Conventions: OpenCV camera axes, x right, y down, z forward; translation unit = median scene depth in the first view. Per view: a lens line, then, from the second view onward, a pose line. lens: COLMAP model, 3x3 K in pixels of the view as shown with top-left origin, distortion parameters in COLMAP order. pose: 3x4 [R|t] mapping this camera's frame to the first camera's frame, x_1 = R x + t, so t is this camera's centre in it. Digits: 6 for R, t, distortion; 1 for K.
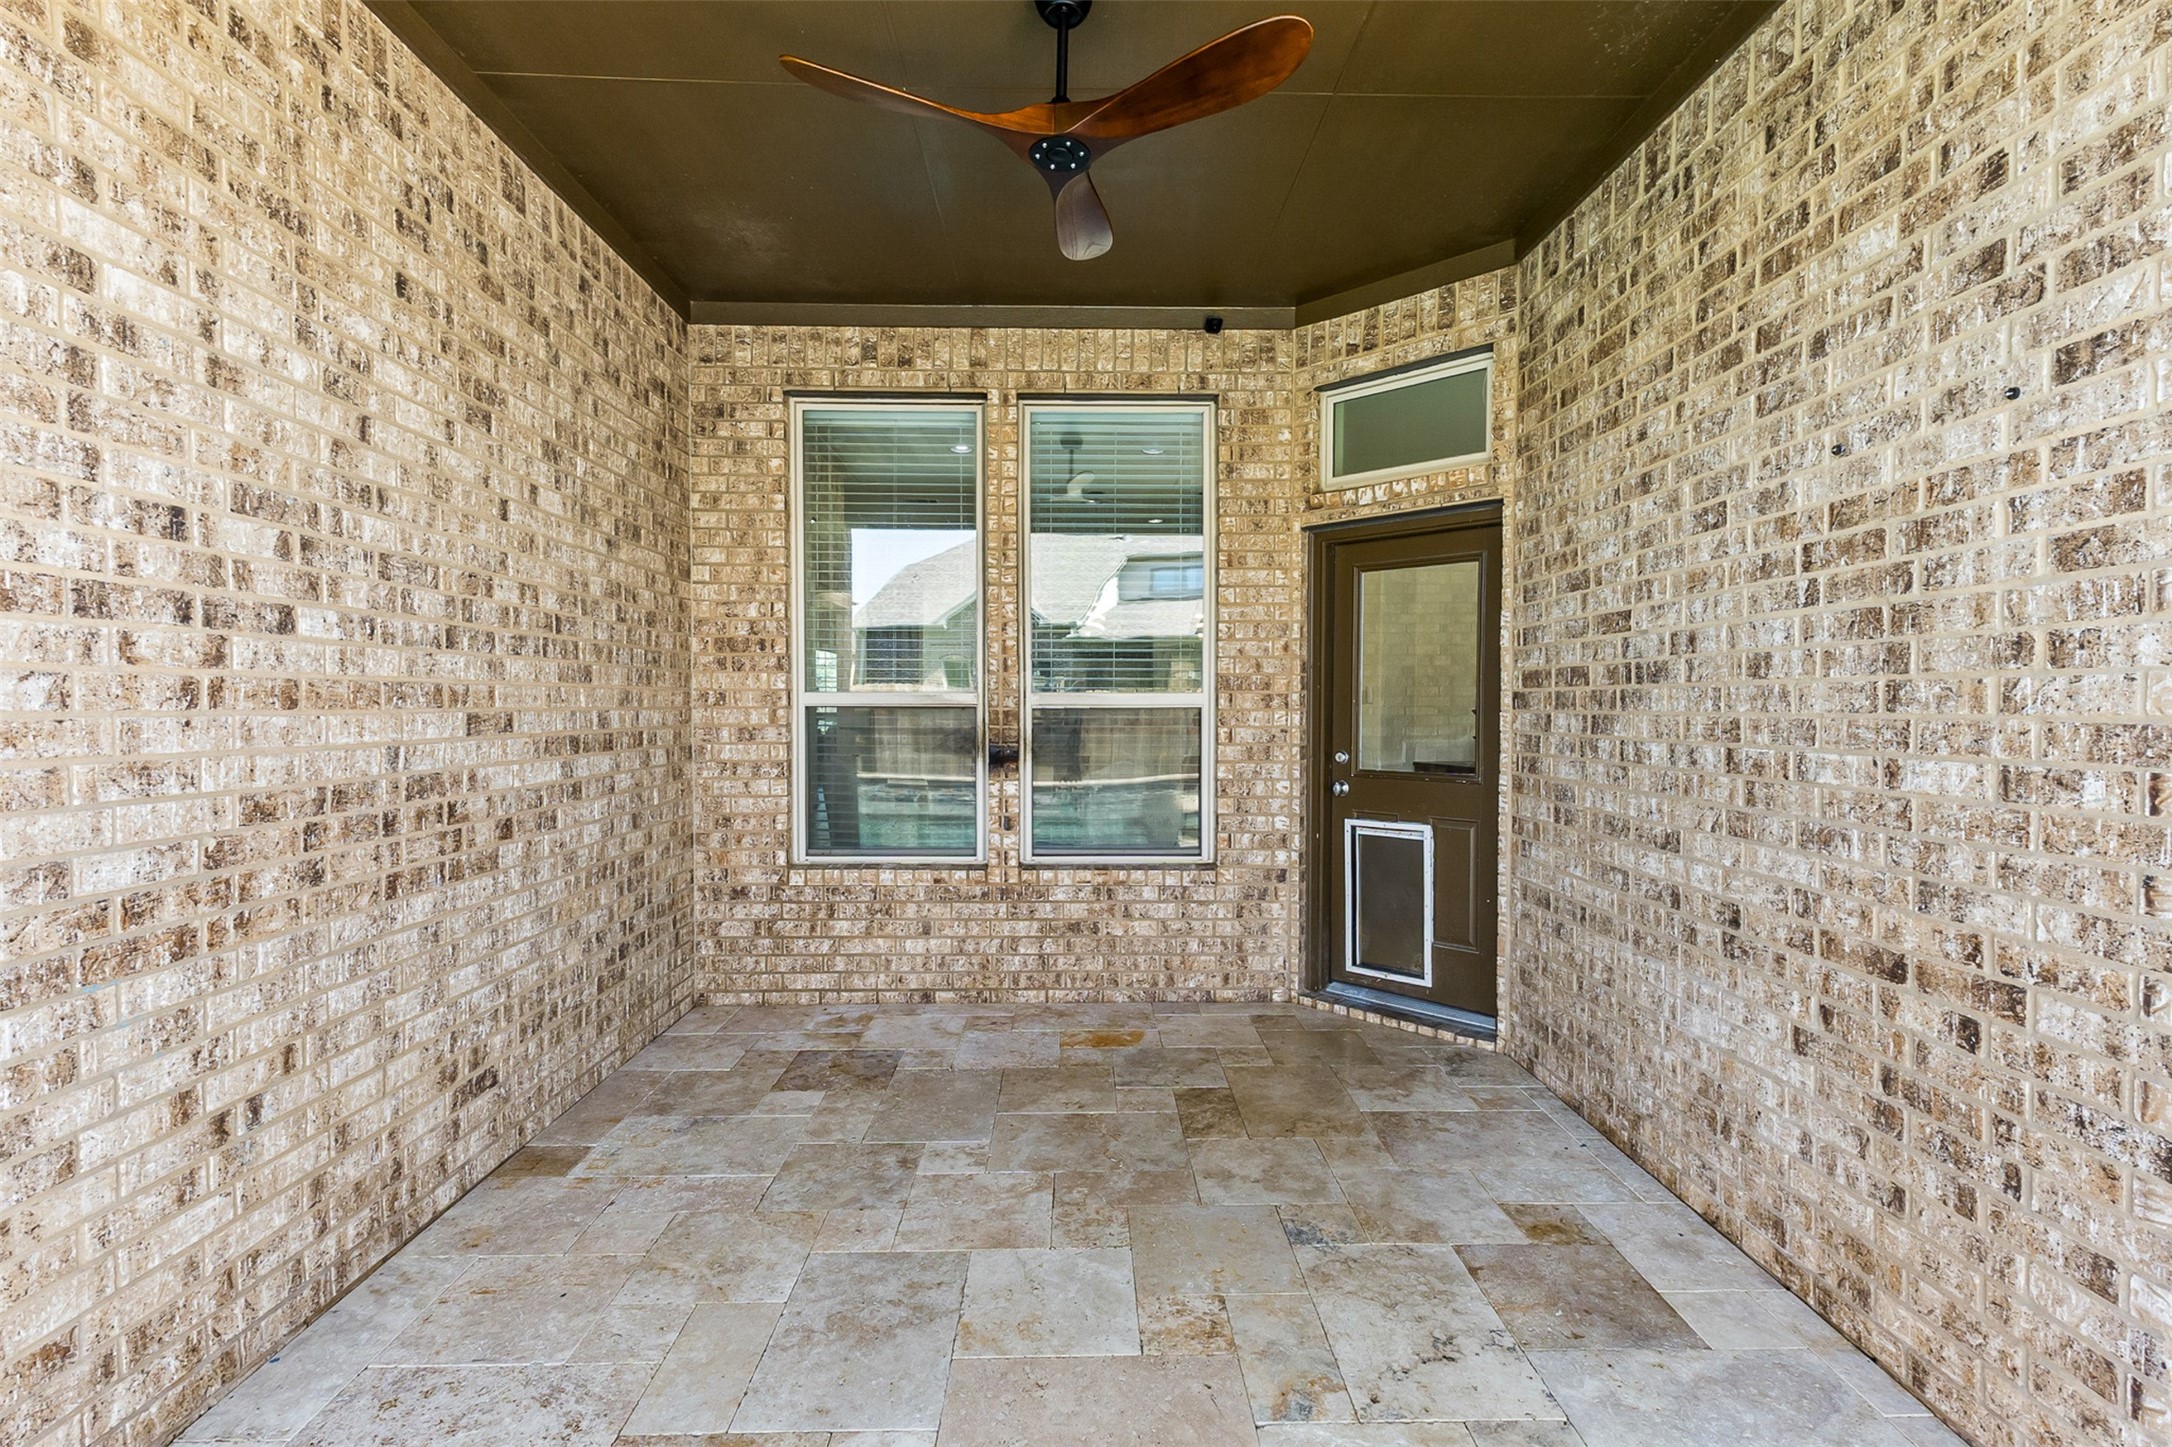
lens RADIAL K [[1012.4, 0, 1087.5], [0, 1012.4, 725.8], [0, 0, 1]] dist [0.002062, 0.000107]
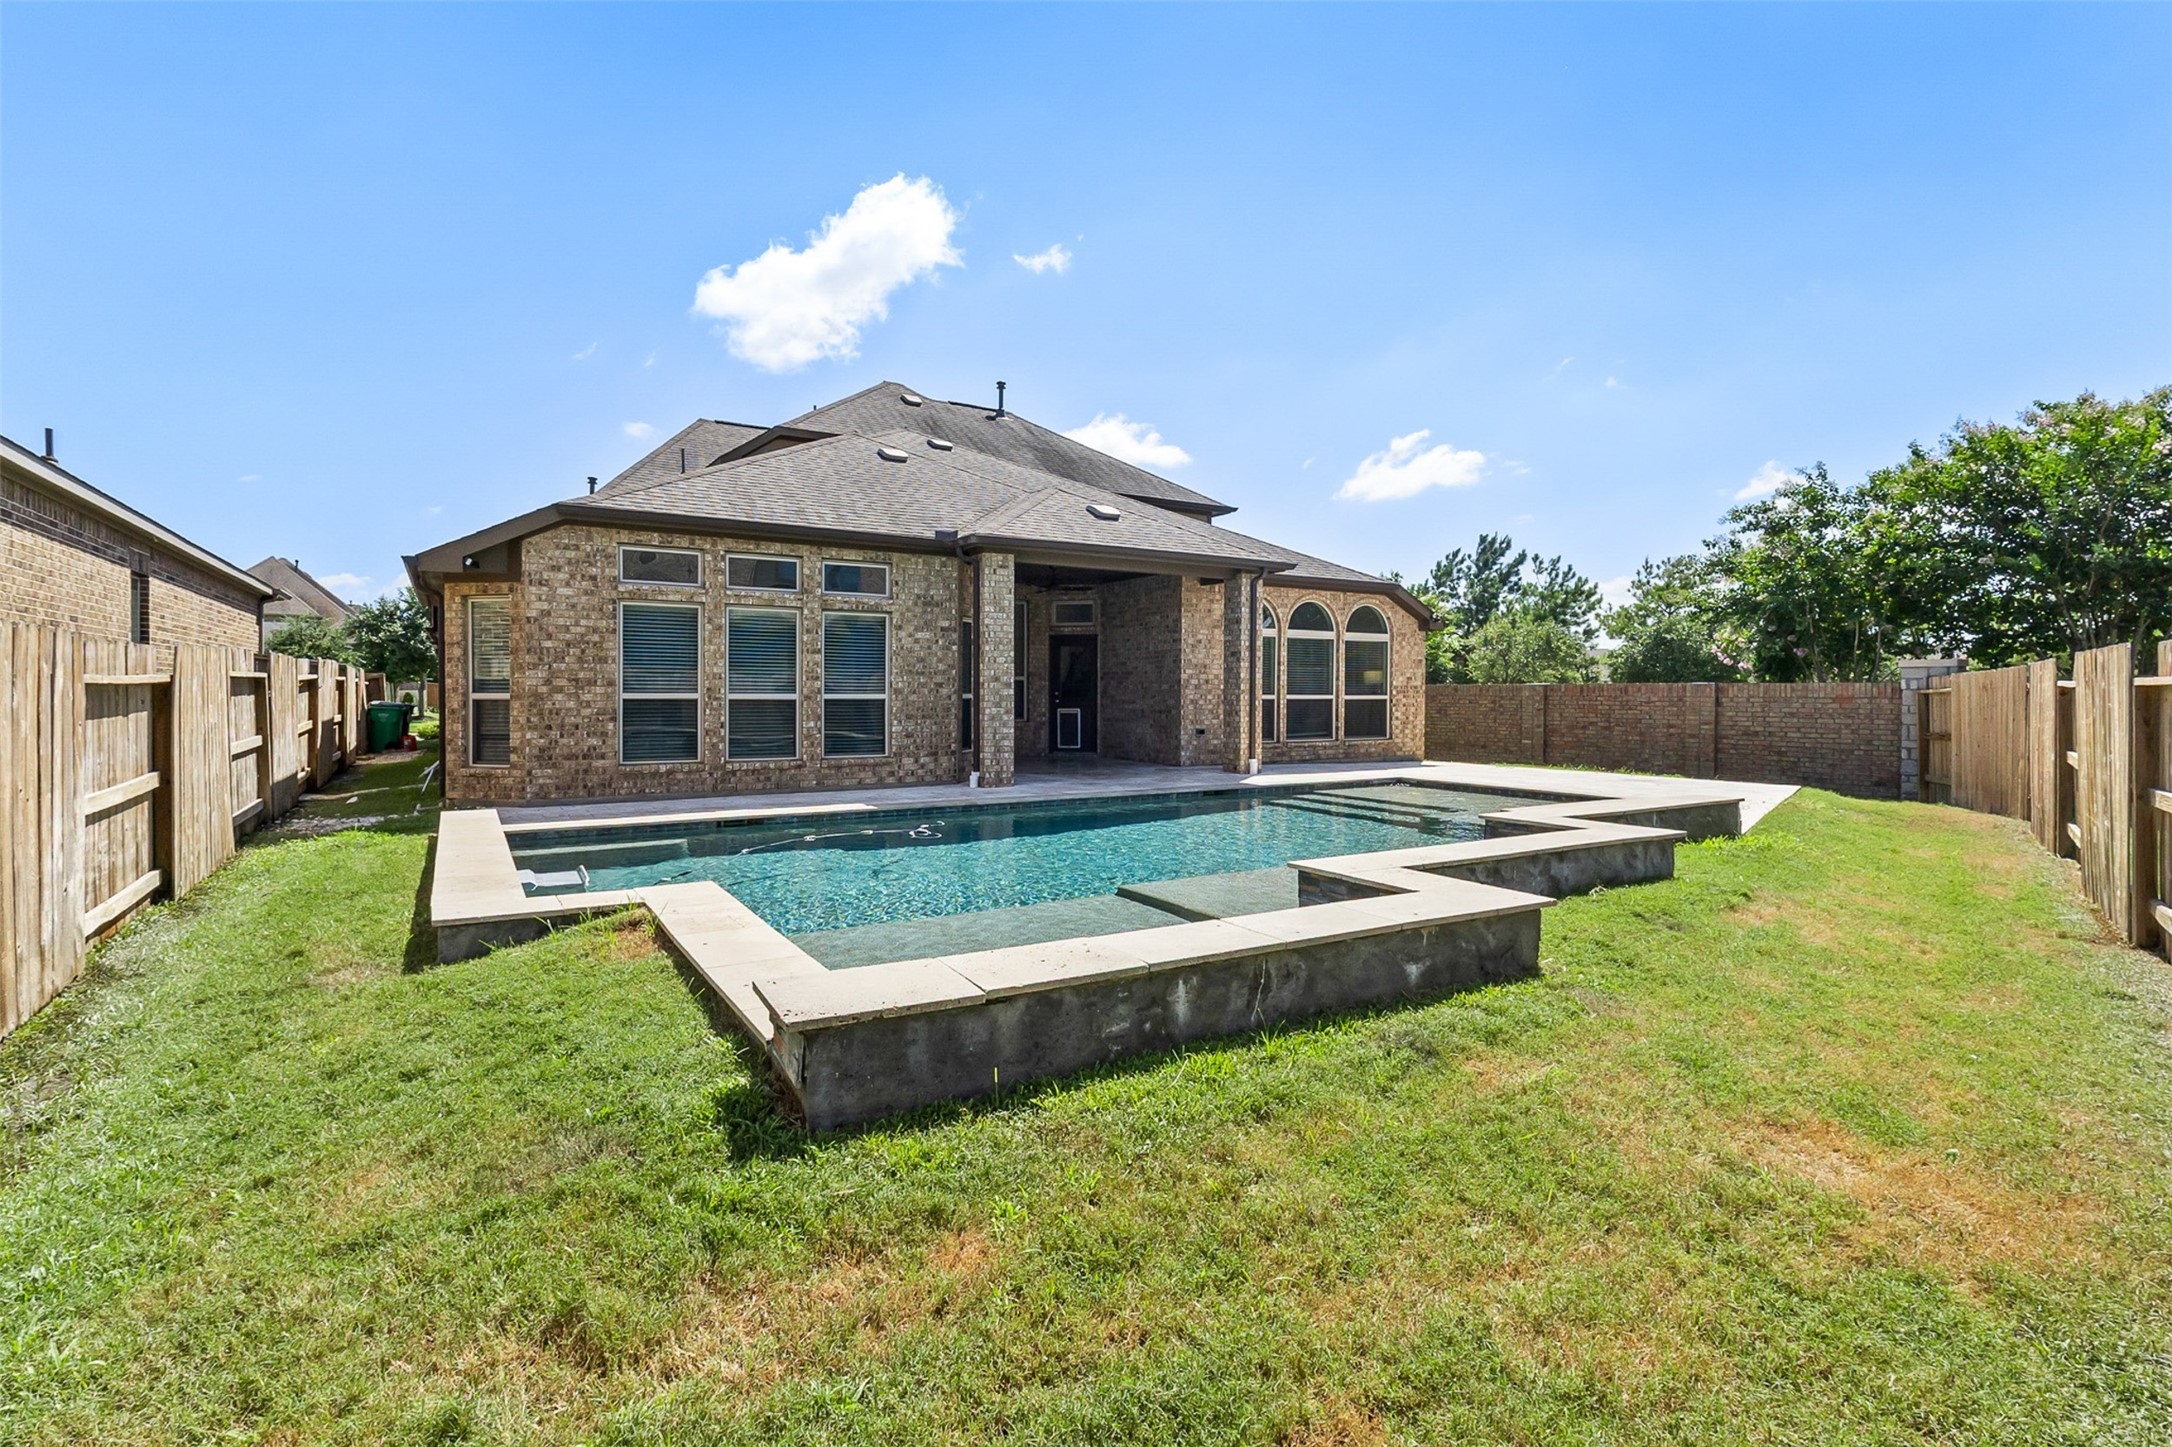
lens RADIAL K [[1012.4, 0, 1087.0], [0, 1012.4, 706.8], [0, 0, 1]] dist [0.002062, 0.000107]
pose [[0.859550, -0.005262, 0.511025, -2.051115], [0.010080, 0.999927, -0.006658, 0.138565], [-0.510953, 0.010874, 0.859540, -3.019938]]
